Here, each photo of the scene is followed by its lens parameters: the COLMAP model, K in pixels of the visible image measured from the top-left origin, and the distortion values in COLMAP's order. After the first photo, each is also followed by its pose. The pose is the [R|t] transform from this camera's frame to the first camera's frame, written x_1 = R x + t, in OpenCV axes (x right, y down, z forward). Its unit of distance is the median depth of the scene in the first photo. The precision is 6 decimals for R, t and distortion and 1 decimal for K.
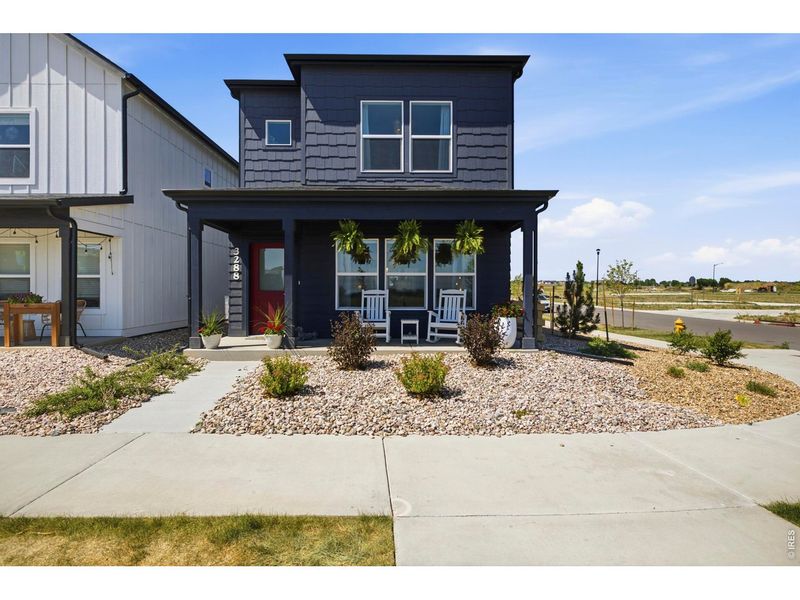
lens RADIAL K [[423.1, 0, 398.4], [0, 423.1, 284.4], [0, 0, 1]] dist [0.003791, 0.000930]
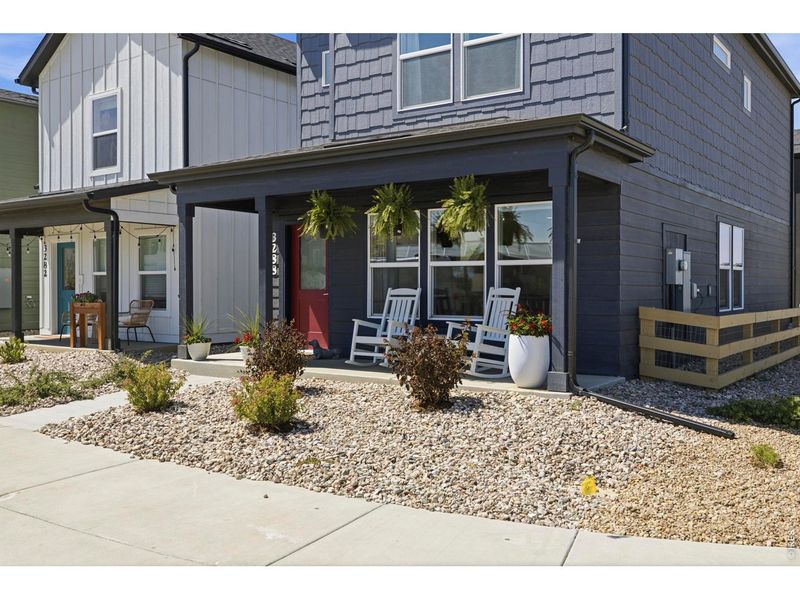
lens RADIAL K [[773.3, 0, 397.9], [0, 773.3, 282.9], [0, 0, 1]] dist [-0.012304, 0.012521]
pose [[0.809358, -0.004726, -0.587296, 0.624940], [0.009406, 0.999944, 0.004915, -0.001924], [0.587240, -0.009502, 0.809357, 0.013229]]
